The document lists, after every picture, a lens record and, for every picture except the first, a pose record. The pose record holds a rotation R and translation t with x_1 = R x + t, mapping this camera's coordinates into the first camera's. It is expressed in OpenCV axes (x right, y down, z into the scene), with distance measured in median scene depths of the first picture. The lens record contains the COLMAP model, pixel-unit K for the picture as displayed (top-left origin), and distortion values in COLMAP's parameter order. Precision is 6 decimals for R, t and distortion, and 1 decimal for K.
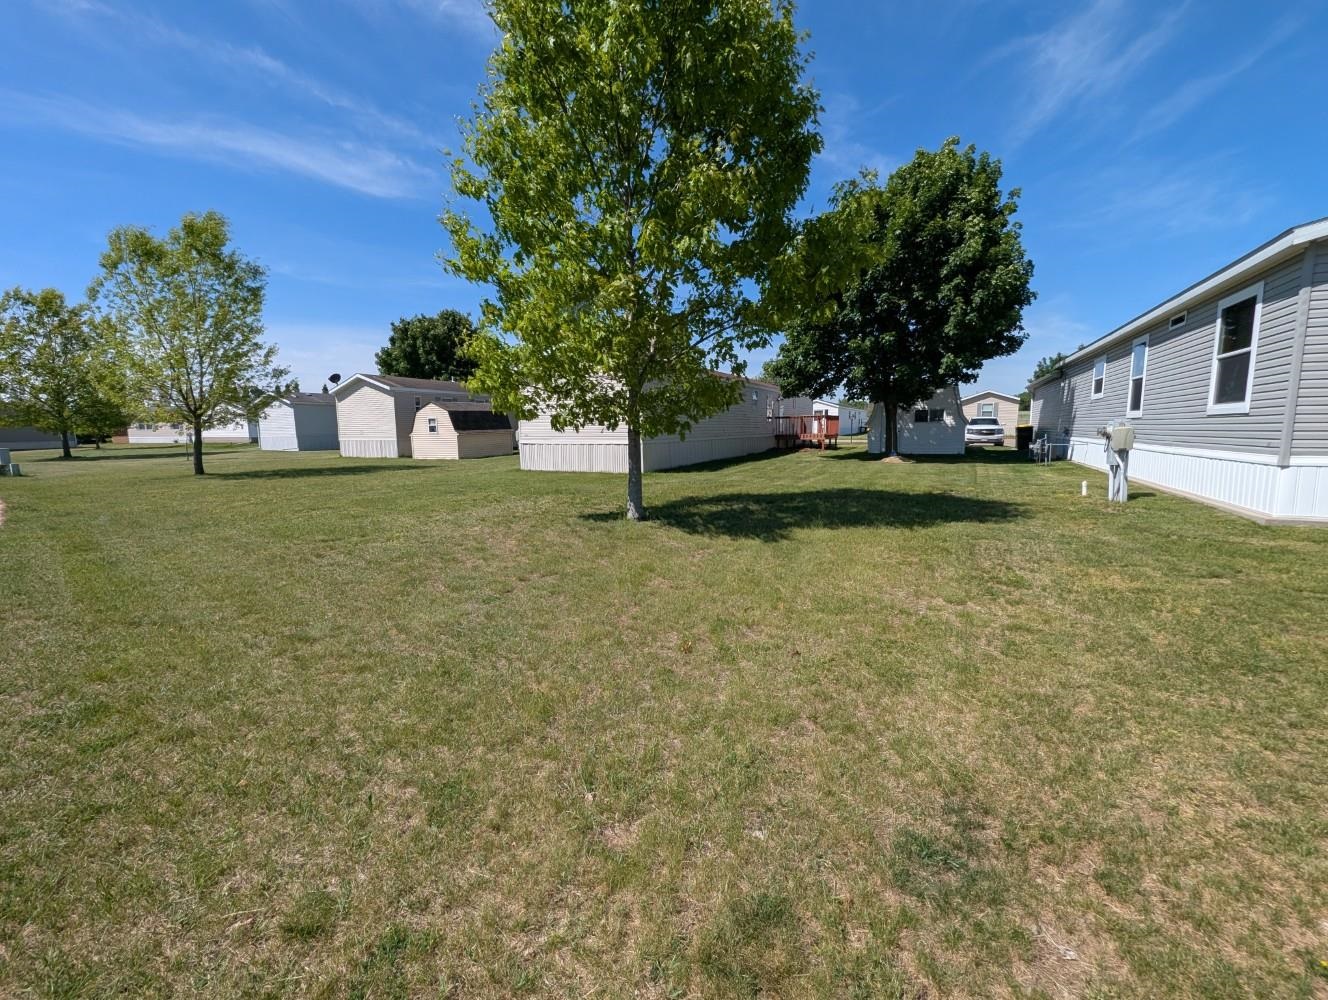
lens RADIAL K [[546.1, 0, 661.8], [0, 546.1, 494.1], [0, 0, 1]] dist [0.004360, -0.000361]
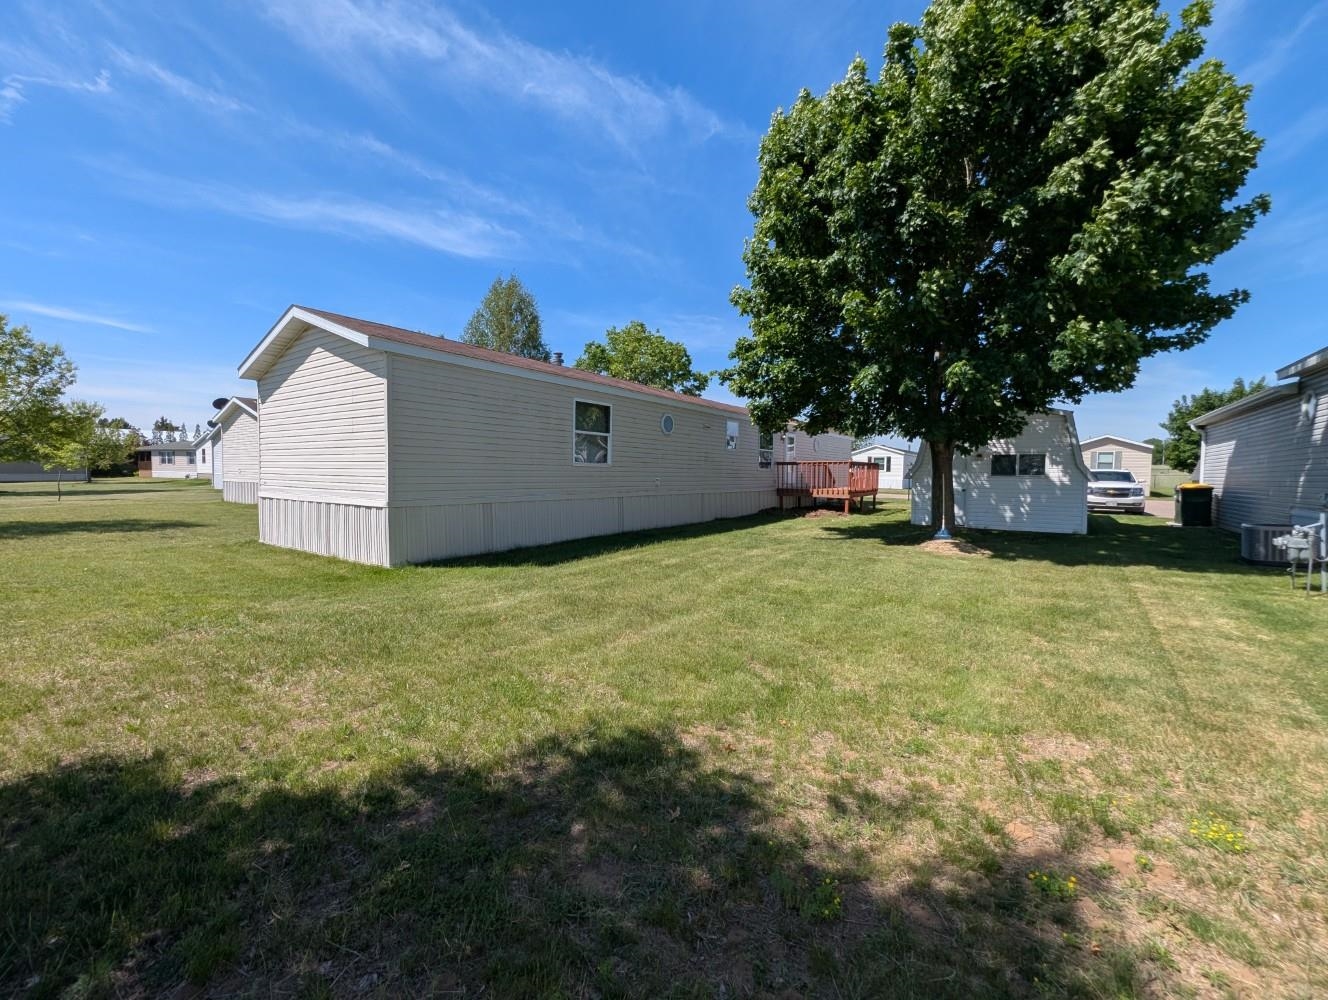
lens RADIAL K [[546.1, 0, 658.6], [0, 546.1, 469.1], [0, 0, 1]] dist [0.004360, -0.000361]
pose [[0.989993, 0.022985, -0.139232, 0.092804], [-0.040638, 0.991286, -0.125305, -0.024341], [0.135139, 0.129709, 0.982300, 0.181812]]
